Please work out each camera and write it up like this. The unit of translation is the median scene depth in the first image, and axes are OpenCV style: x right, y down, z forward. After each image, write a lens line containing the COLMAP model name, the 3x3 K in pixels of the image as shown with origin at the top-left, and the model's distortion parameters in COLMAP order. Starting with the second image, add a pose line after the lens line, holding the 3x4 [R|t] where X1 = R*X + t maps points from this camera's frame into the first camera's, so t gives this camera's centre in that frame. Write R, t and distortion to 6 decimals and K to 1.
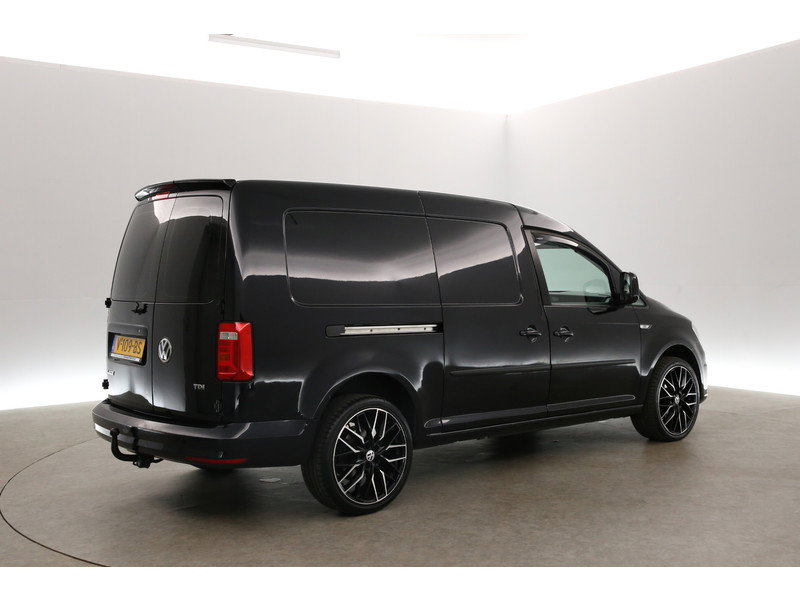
lens RADIAL K [[920.0, 0, 400.0], [0, 920.0, 300.0], [0, 0, 1]] dist [-0.022739, -0.031853]
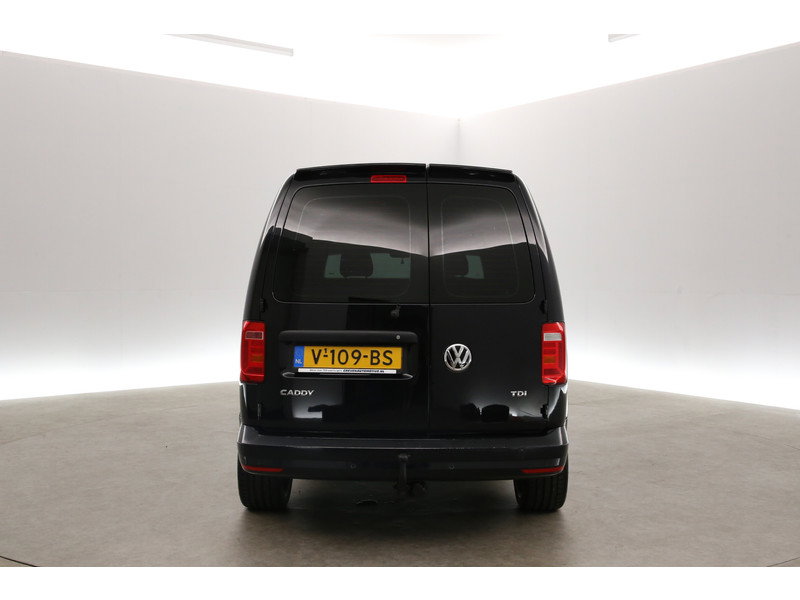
lens RADIAL K [[920.0, 0, 400.0], [0, 920.0, 300.0], [0, 0, 1]] dist [-0.022739, -0.031853]
pose [[0.997705, 0.018702, 0.065076, -0.196010], [-0.018655, 0.999825, -0.001334, 0.001193], [-0.065090, 0.000117, 0.997879, 0.009720]]
